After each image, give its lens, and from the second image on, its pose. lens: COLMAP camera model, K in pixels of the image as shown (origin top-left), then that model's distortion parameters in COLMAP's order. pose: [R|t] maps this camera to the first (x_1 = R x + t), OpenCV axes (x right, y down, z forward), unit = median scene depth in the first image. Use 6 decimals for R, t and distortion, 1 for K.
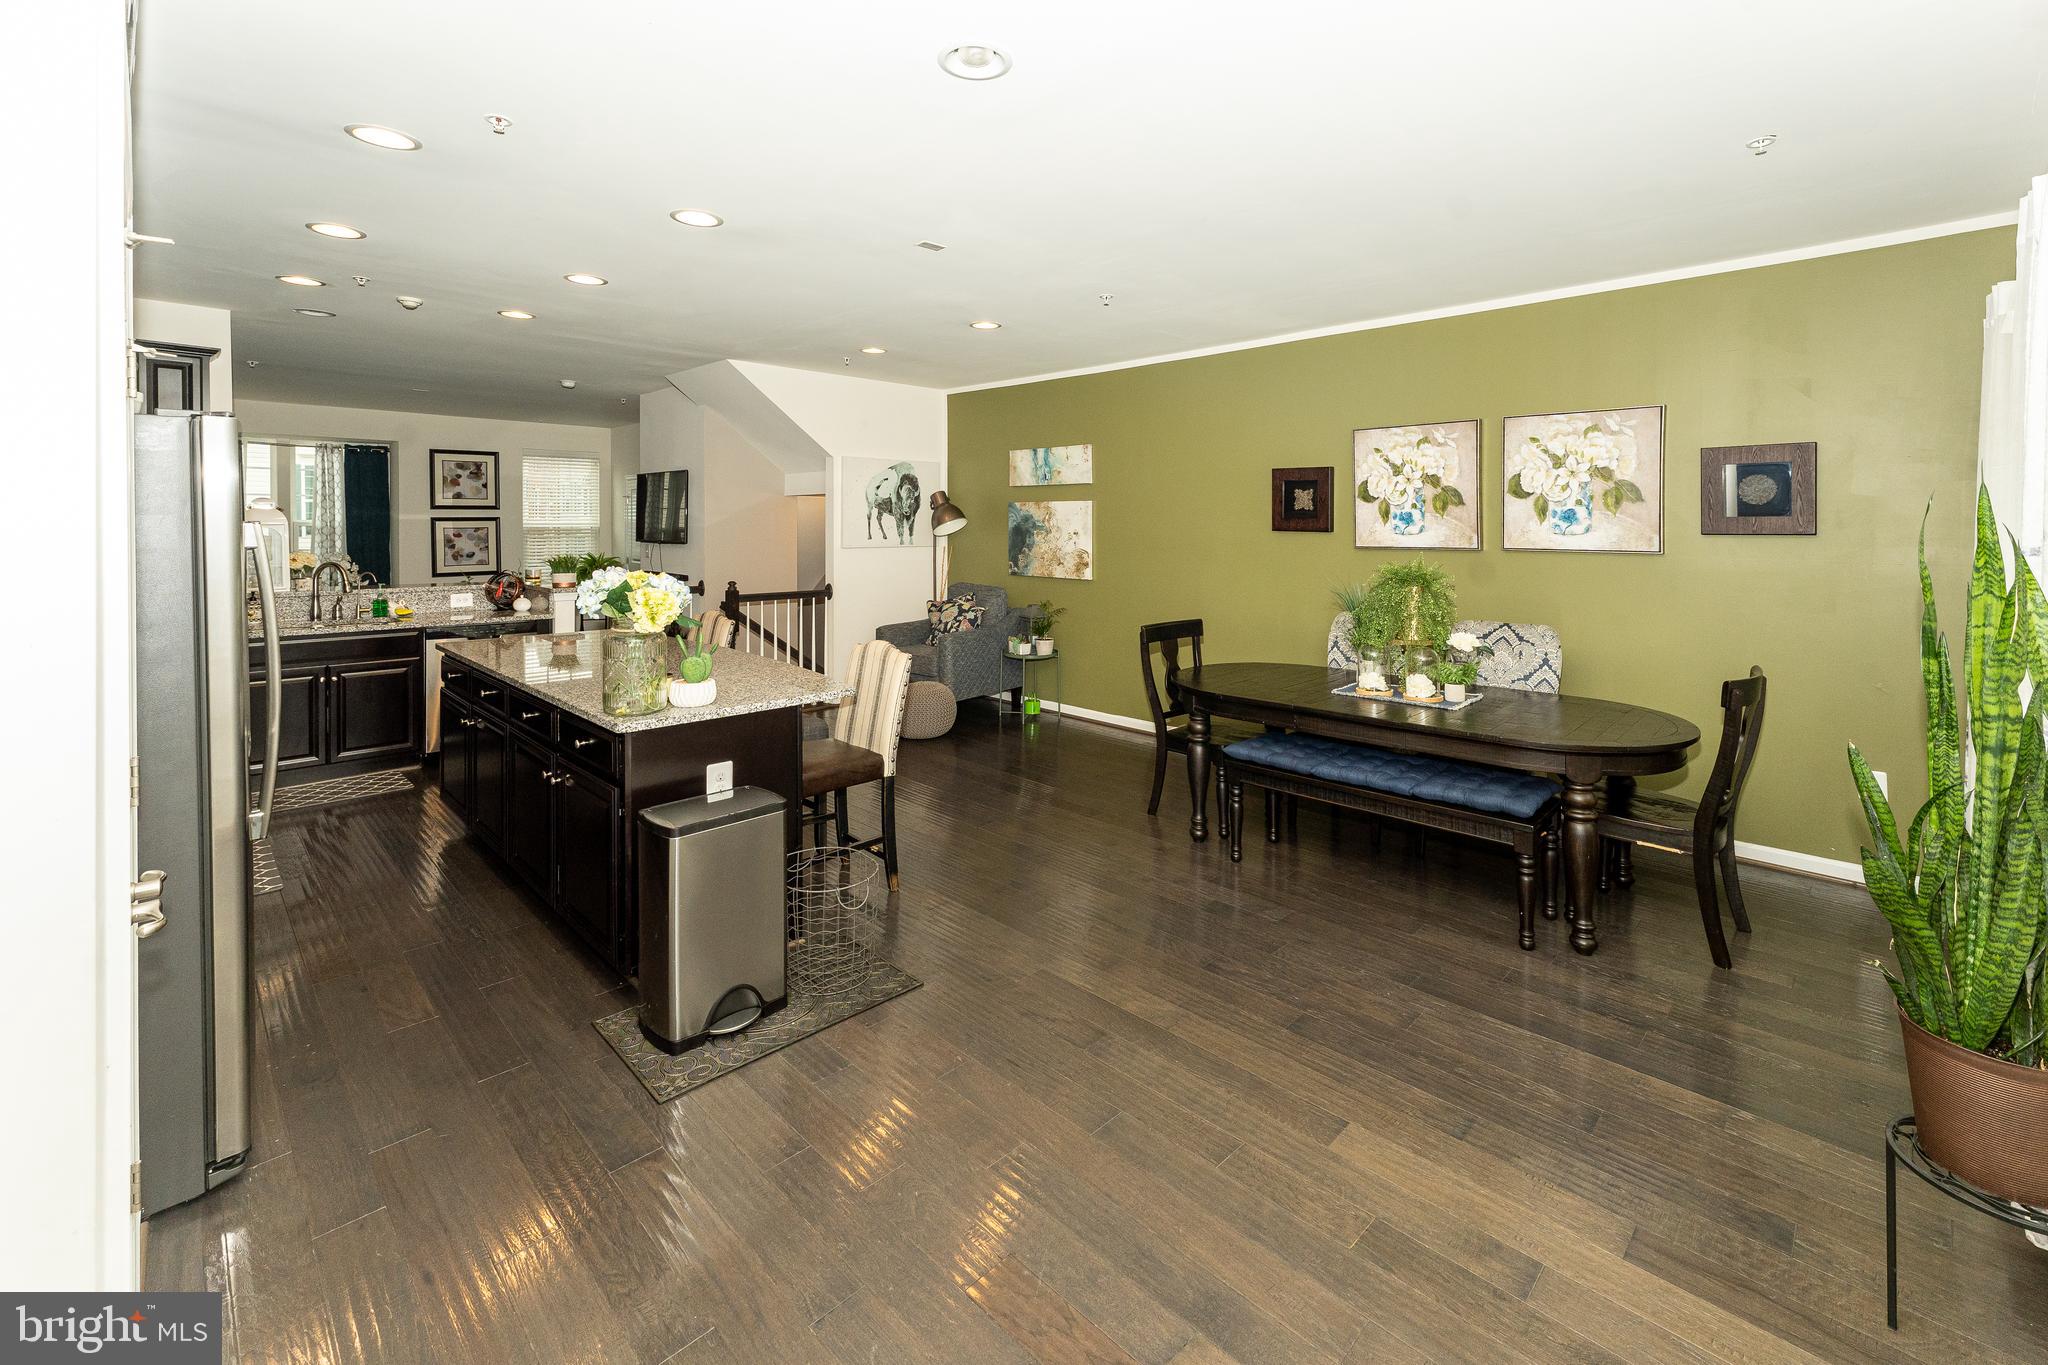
lens RADIAL K [[866.7, 0, 1066.0], [0, 866.7, 537.7], [0, 0, 1]] dist [0.004982, 0.001010]
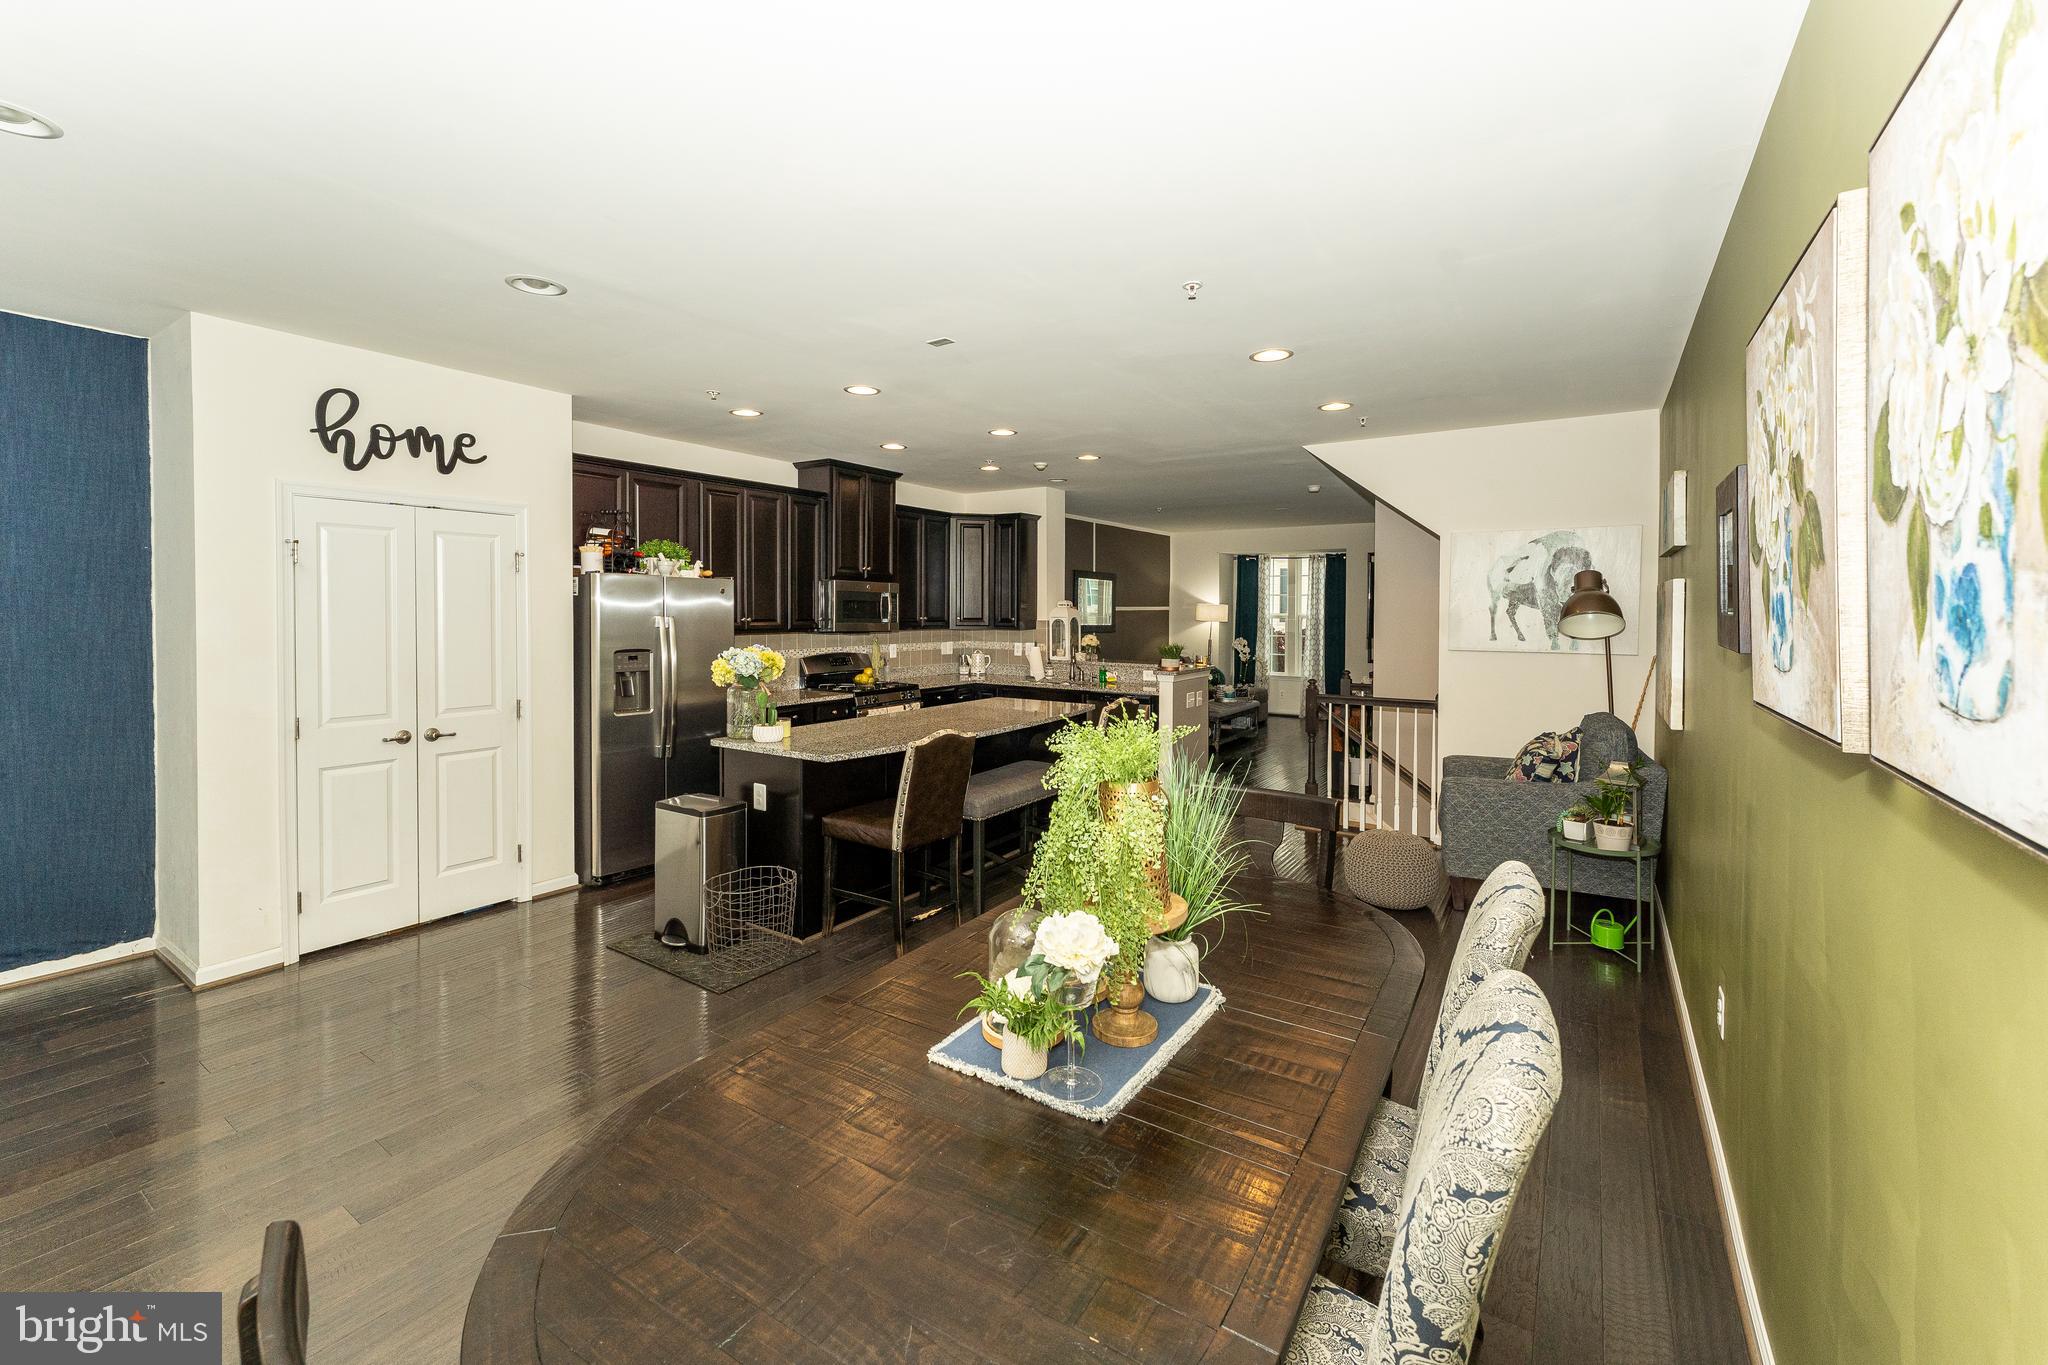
lens RADIAL K [[866.7, 0, 1038.9], [0, 866.7, 628.5], [0, 0, 1]] dist [0.004982, 0.001010]
pose [[0.176868, 0.017968, -0.984070, 0.414619], [-0.019518, 0.999701, 0.014746, -0.011398], [0.984041, 0.016599, 0.177166, 0.460184]]
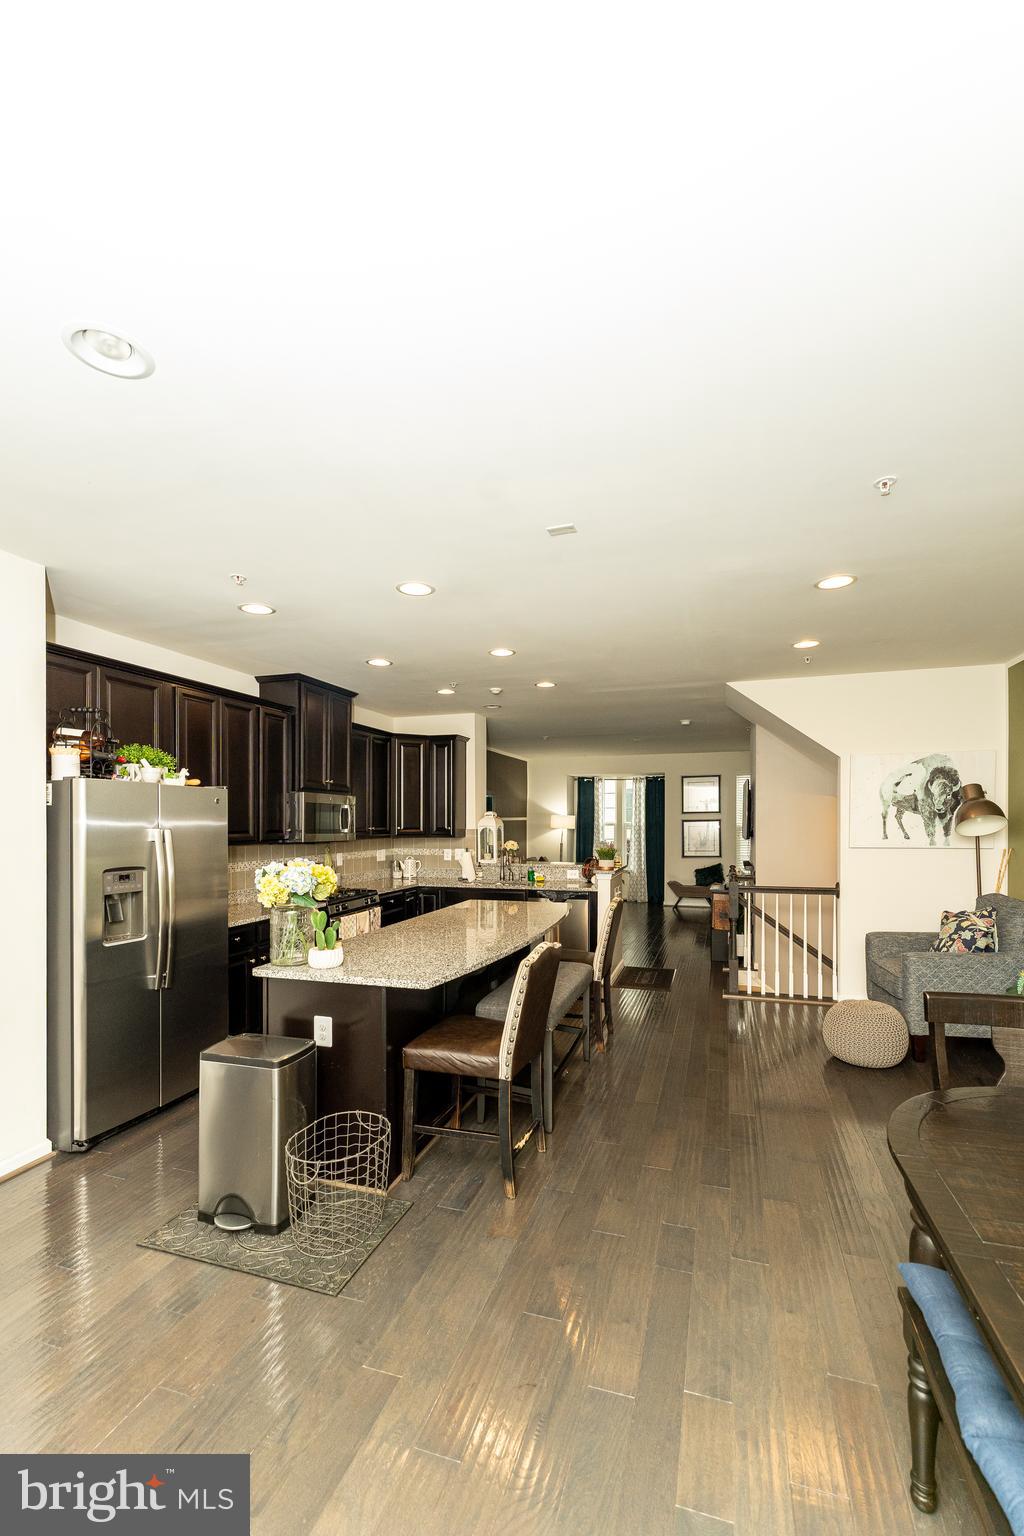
lens RADIAL K [[650.0, 0, 549.8], [0, 650.0, 821.2], [0, 0, 1]] dist [0.004982, 0.001010]
pose [[0.452257, -0.007030, -0.891860, 0.242791], [-0.006230, 0.999920, -0.011041, -0.007590], [0.891866, 0.010549, 0.452177, 0.343728]]
